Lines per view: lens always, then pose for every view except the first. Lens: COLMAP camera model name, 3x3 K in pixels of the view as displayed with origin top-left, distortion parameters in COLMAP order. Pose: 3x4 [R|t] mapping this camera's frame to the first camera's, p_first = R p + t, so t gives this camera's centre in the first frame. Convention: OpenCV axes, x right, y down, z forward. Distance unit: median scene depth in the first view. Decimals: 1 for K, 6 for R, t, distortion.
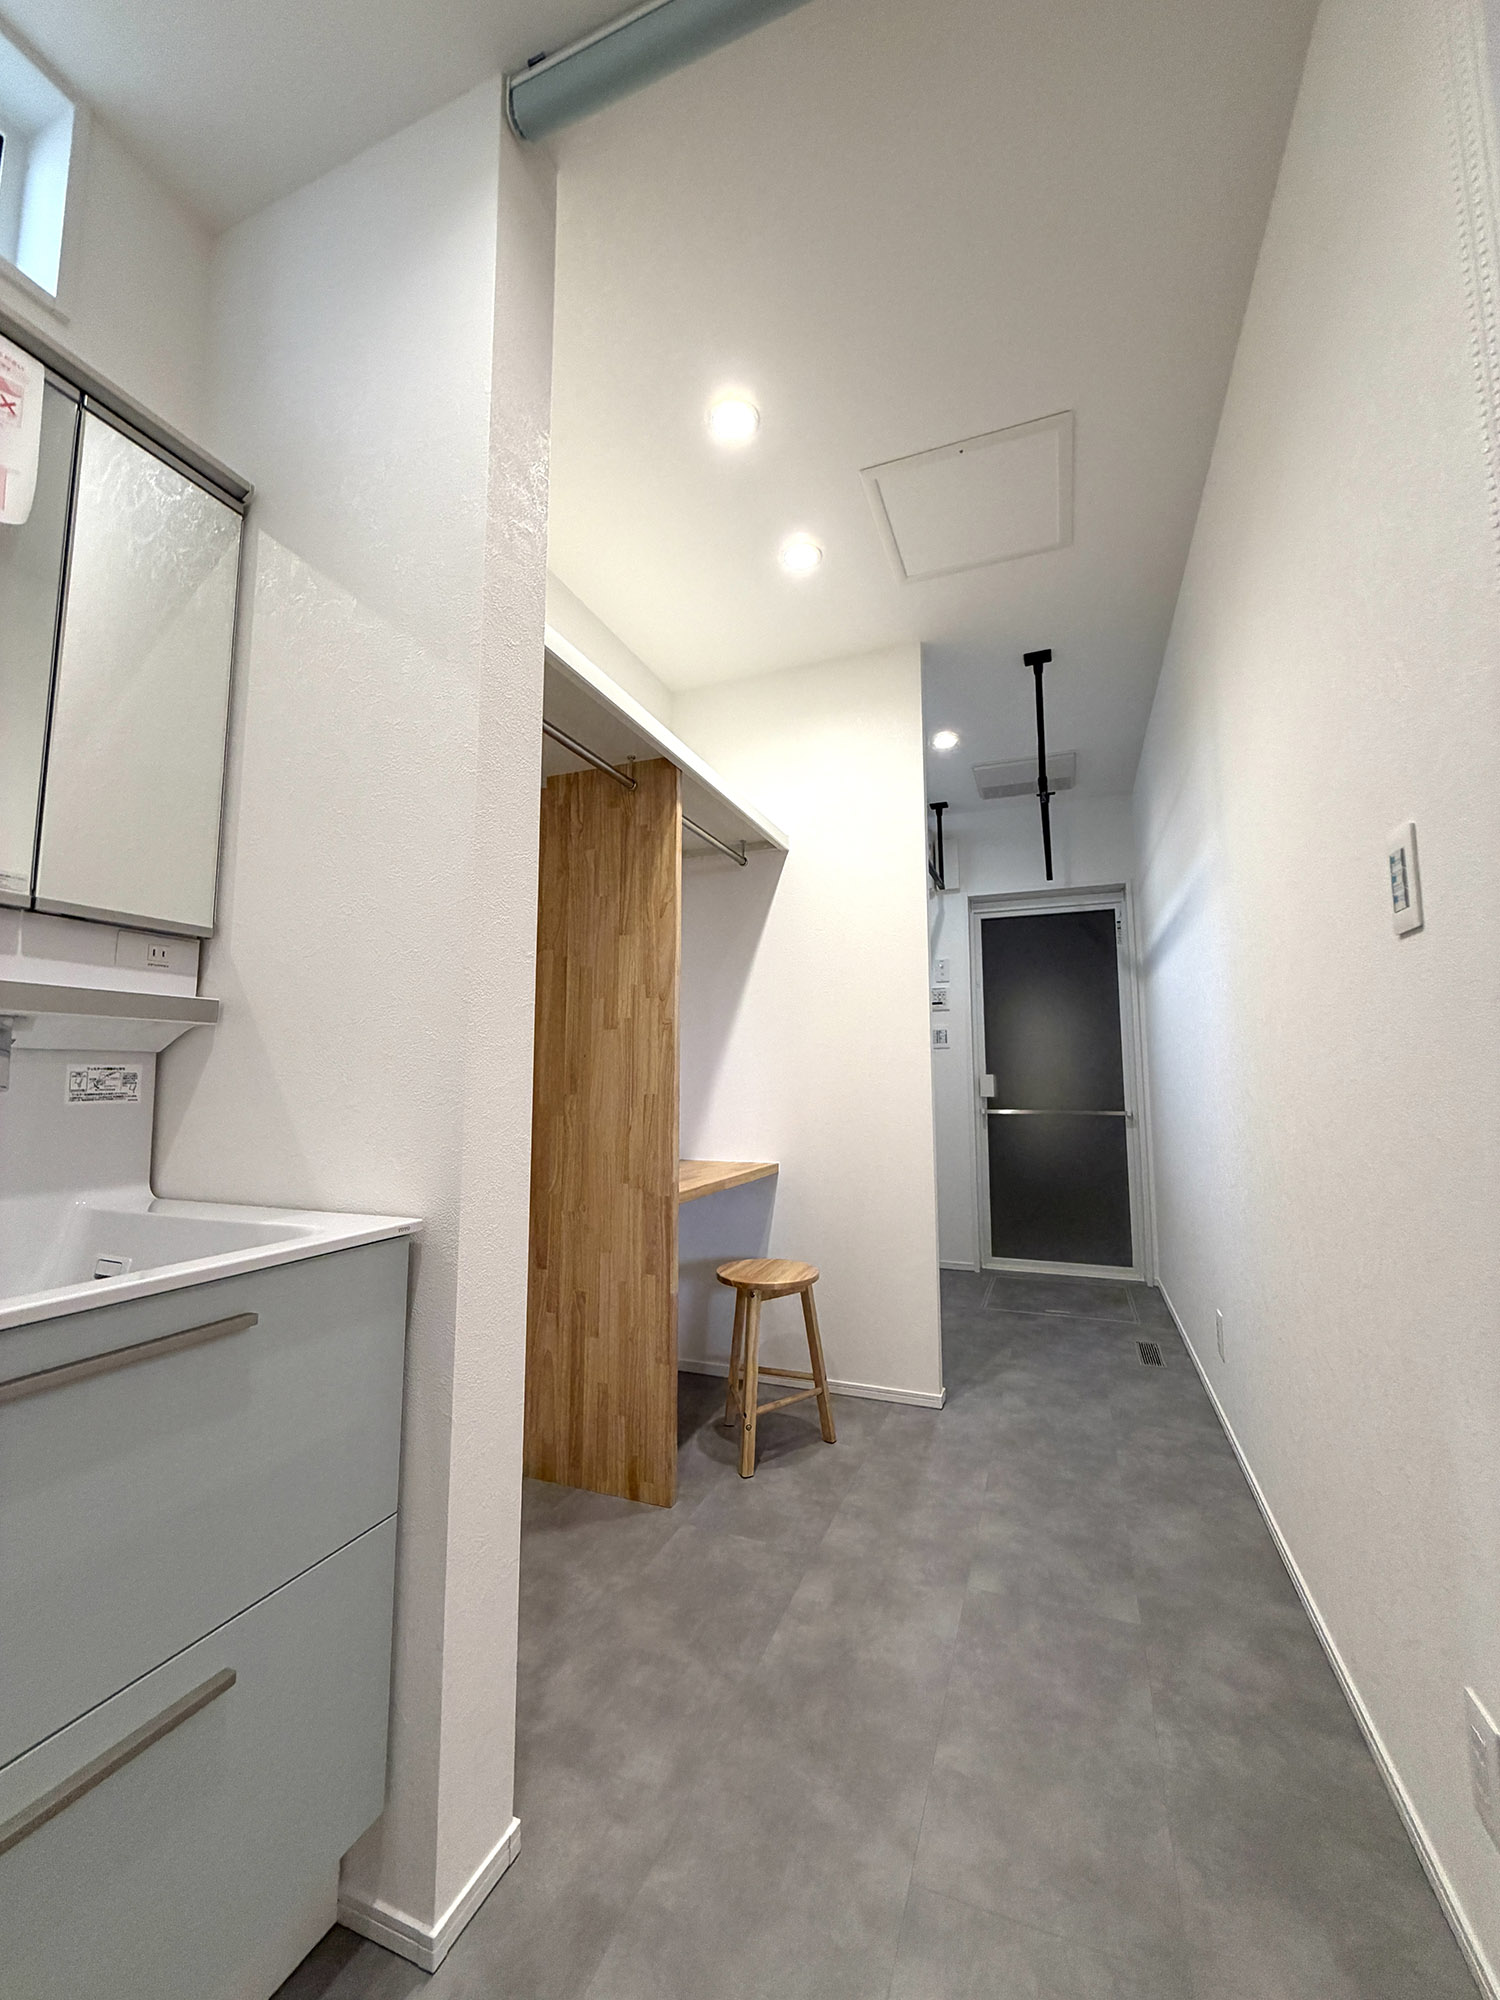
lens RADIAL K [[792.2, 0, 758.5], [0, 792.2, 989.4], [0, 0, 1]] dist [0.000067, 0.000414]
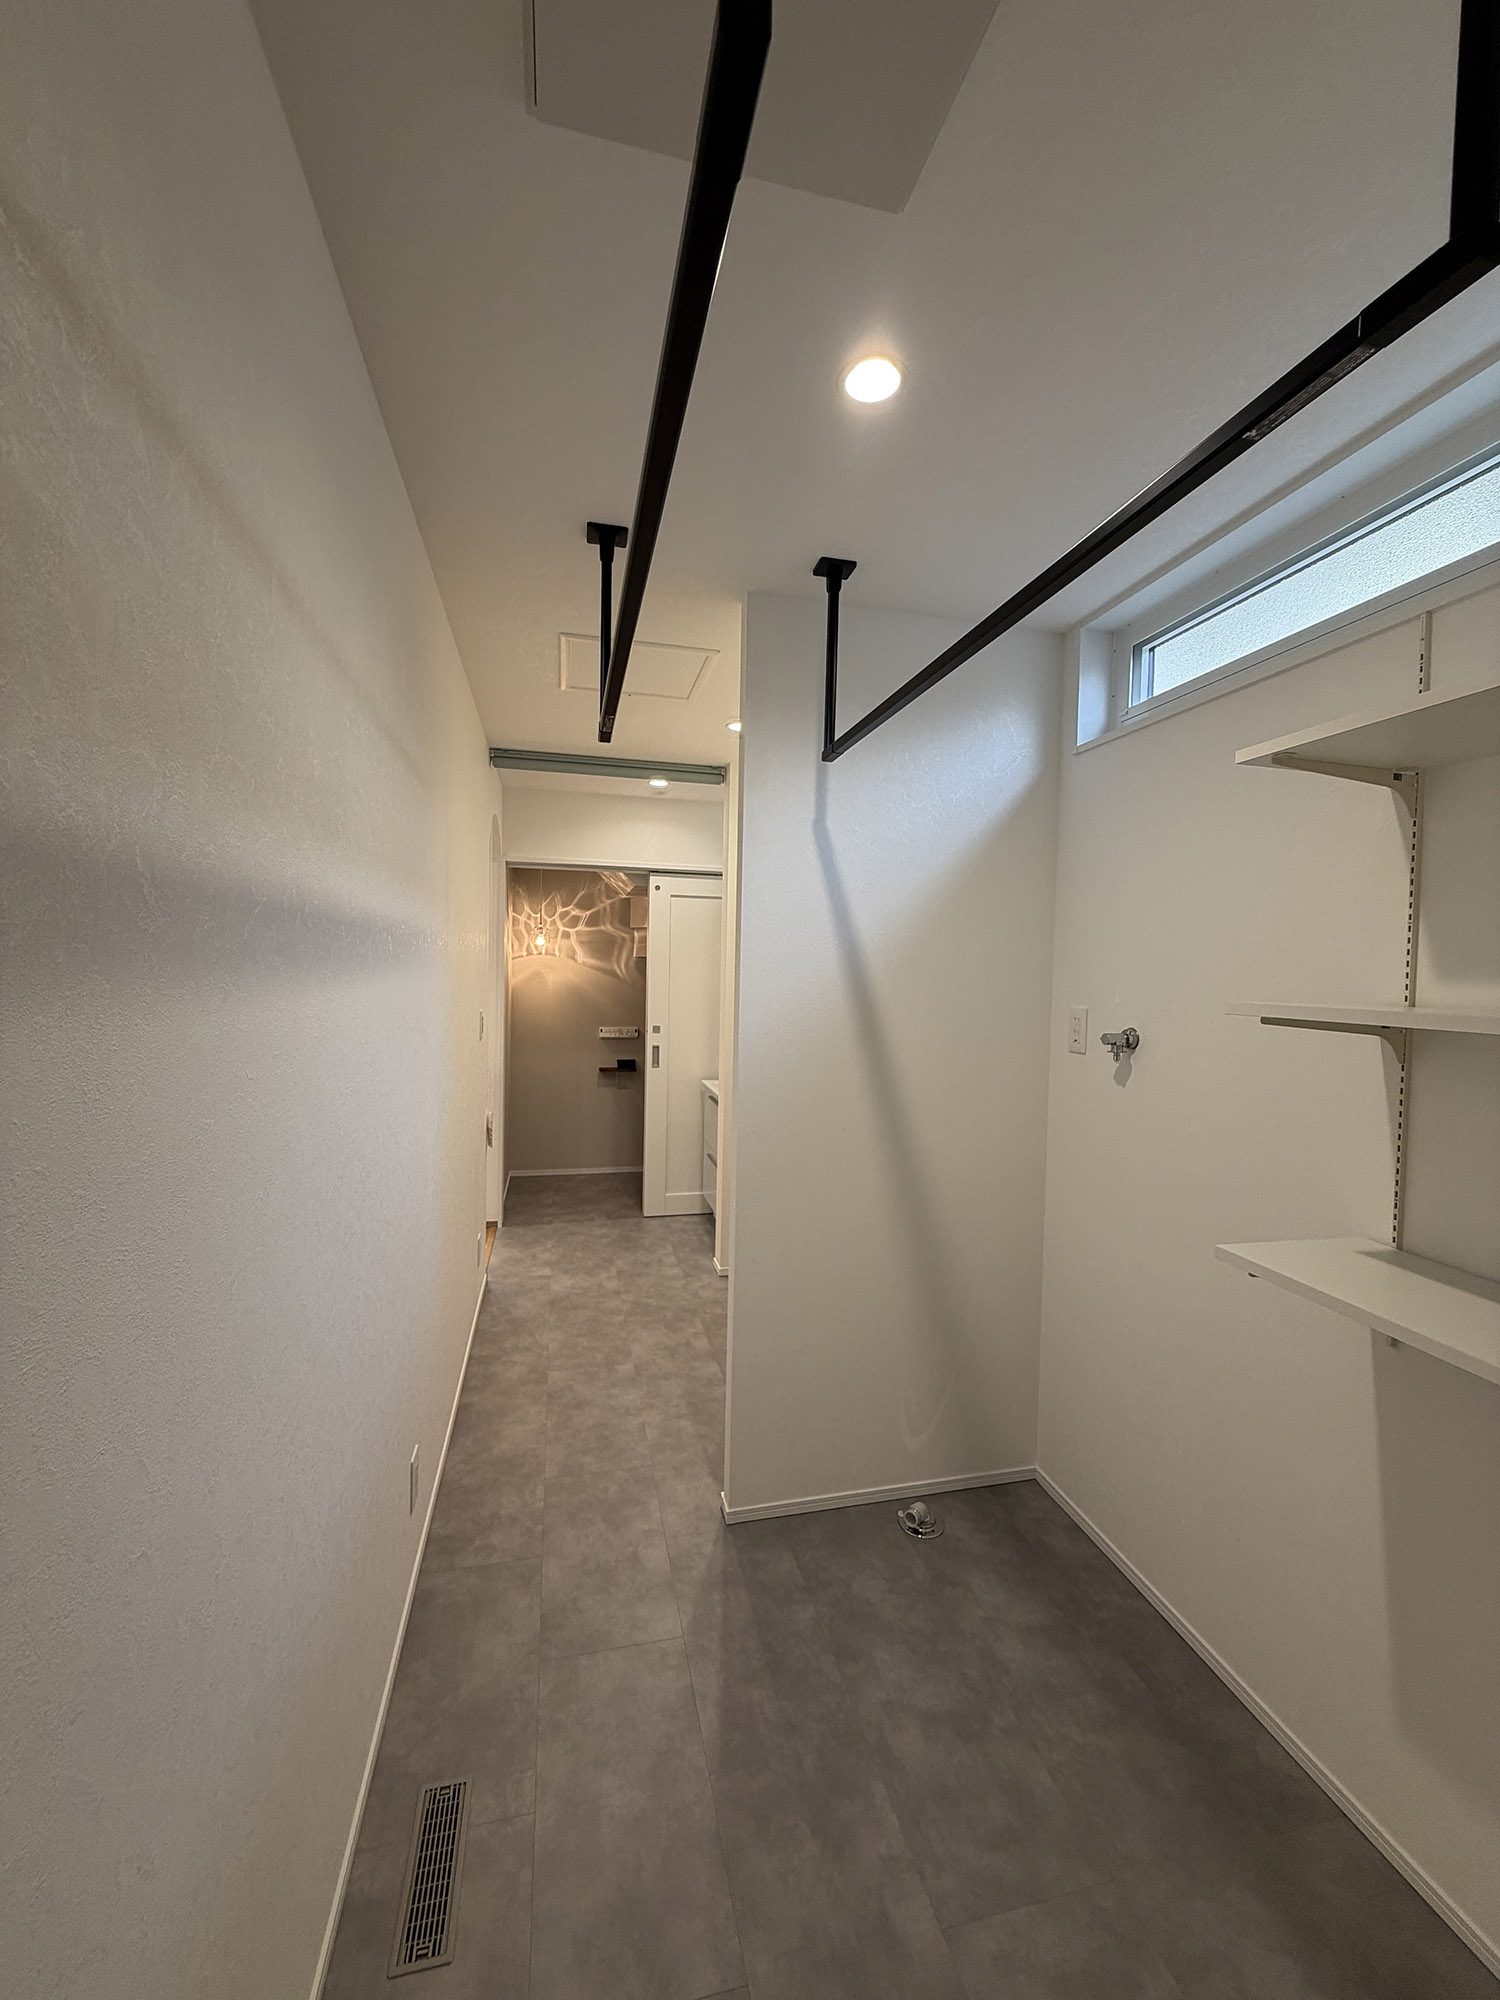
lens RADIAL K [[792.2, 0, 748.5], [0, 792.2, 1002.0], [0, 0, 1]] dist [0.000067, 0.000414]
pose [[-0.824901, 0.009337, -0.565200, 0.880876], [0.042086, 0.998103, -0.044935, -0.011401], [0.563708, -0.060854, -0.823729, 2.218681]]
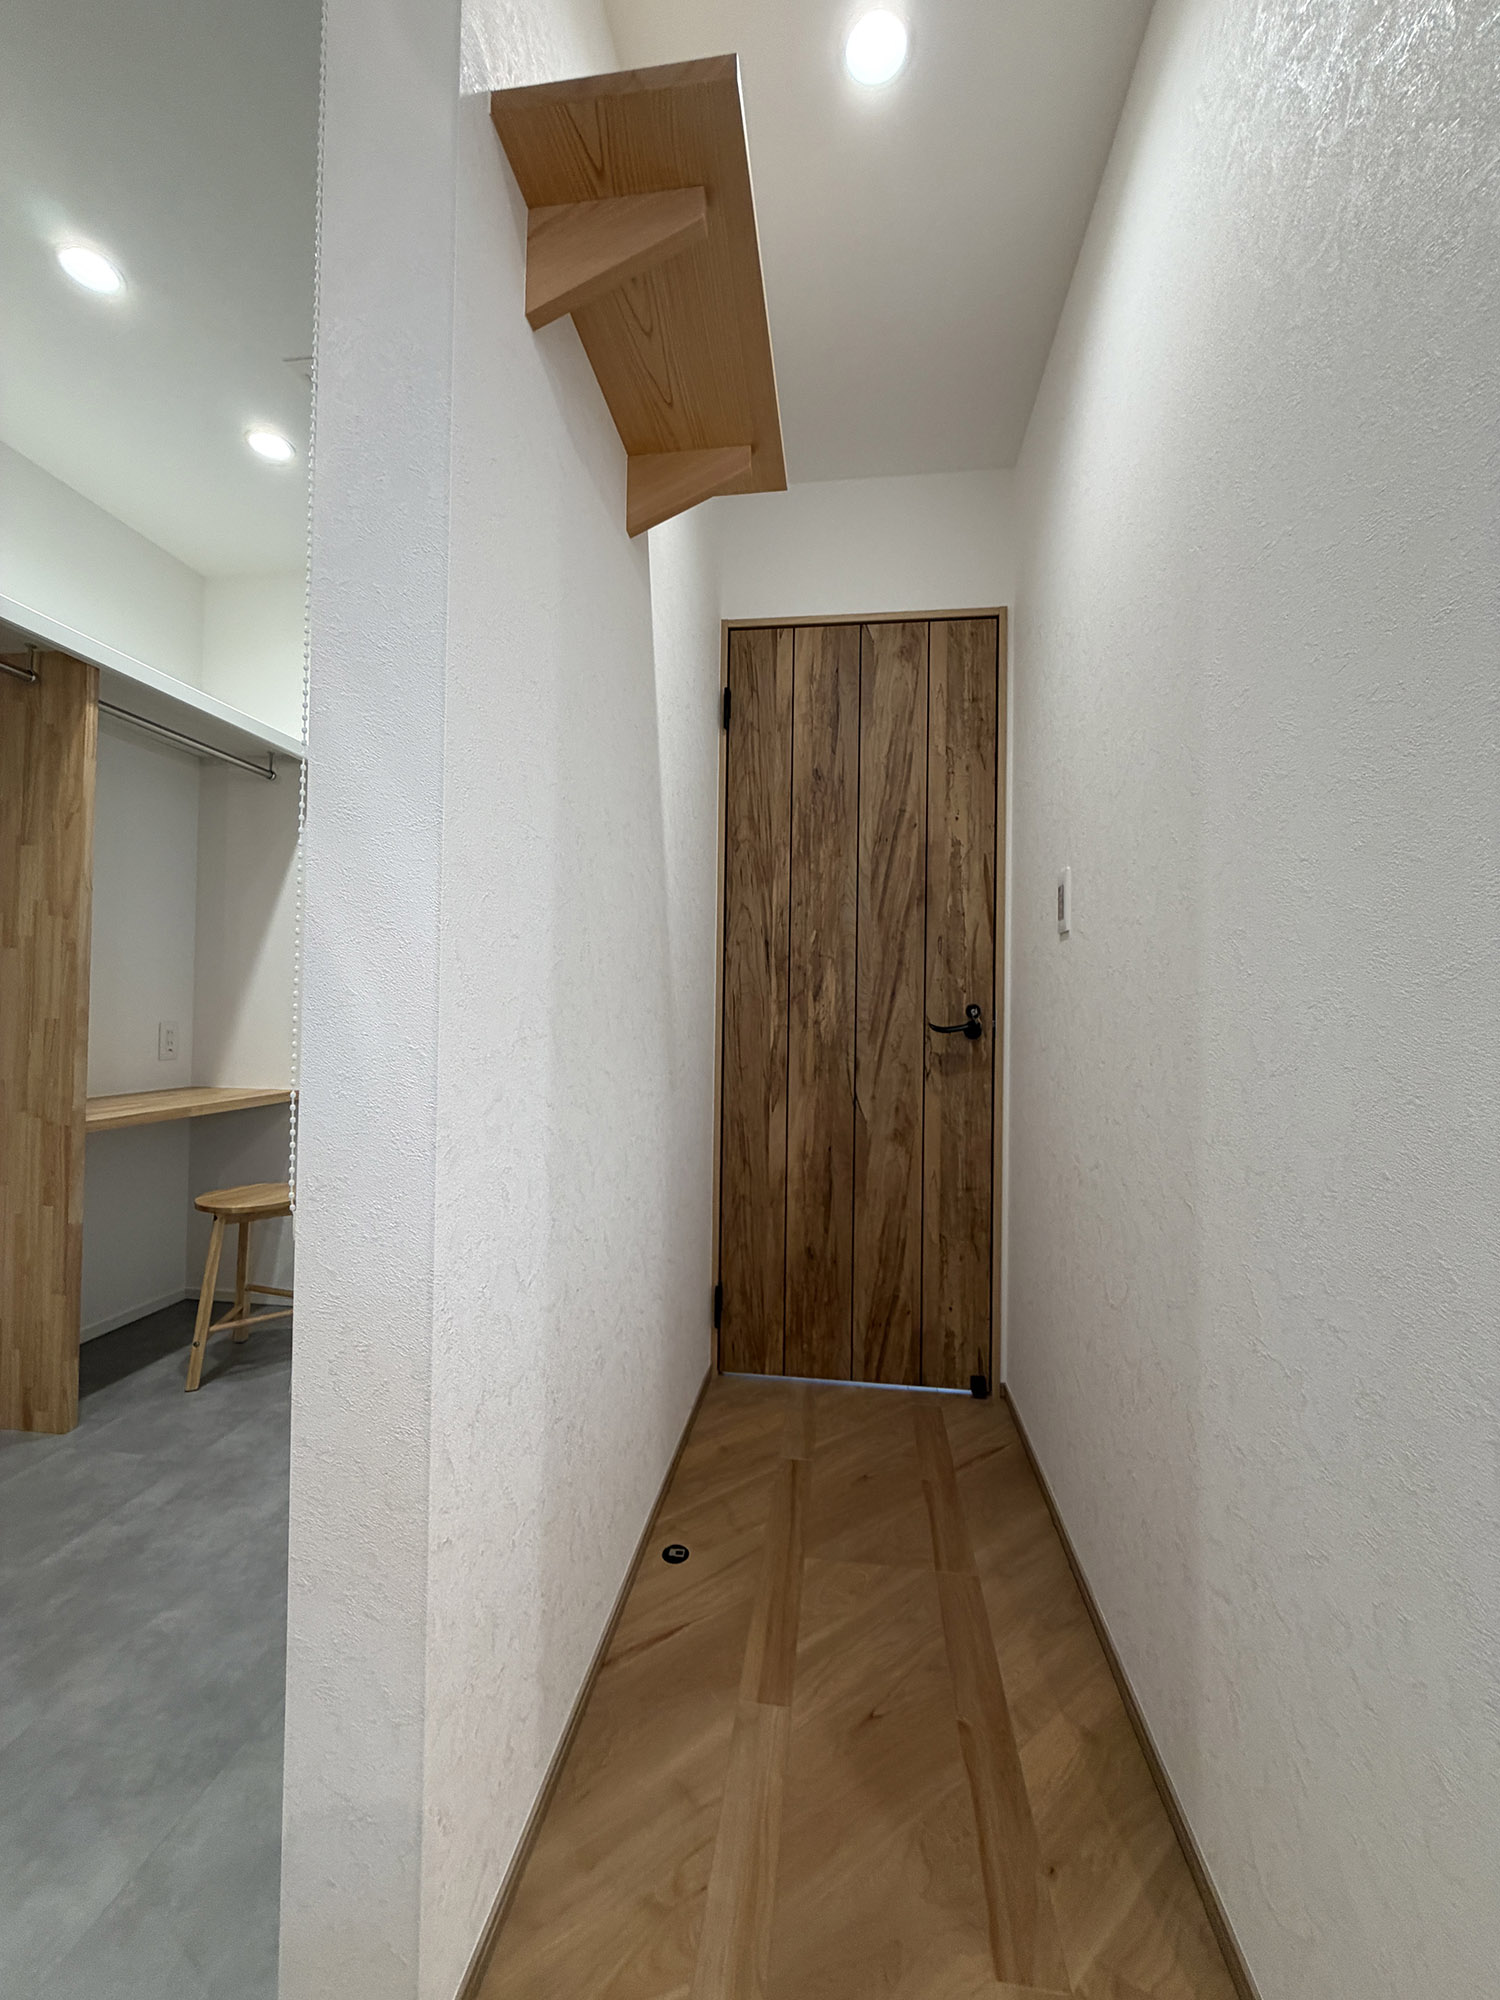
lens RADIAL K [[792.2, 0, 754.7], [0, 792.2, 993.4], [0, 0, 1]] dist [0.000067, 0.000414]
pose [[0.969549, 0.025286, 0.243587, 0.448447], [-0.047346, 0.995243, 0.085141, -0.016684], [-0.240275, -0.094081, 0.966135, -0.106374]]
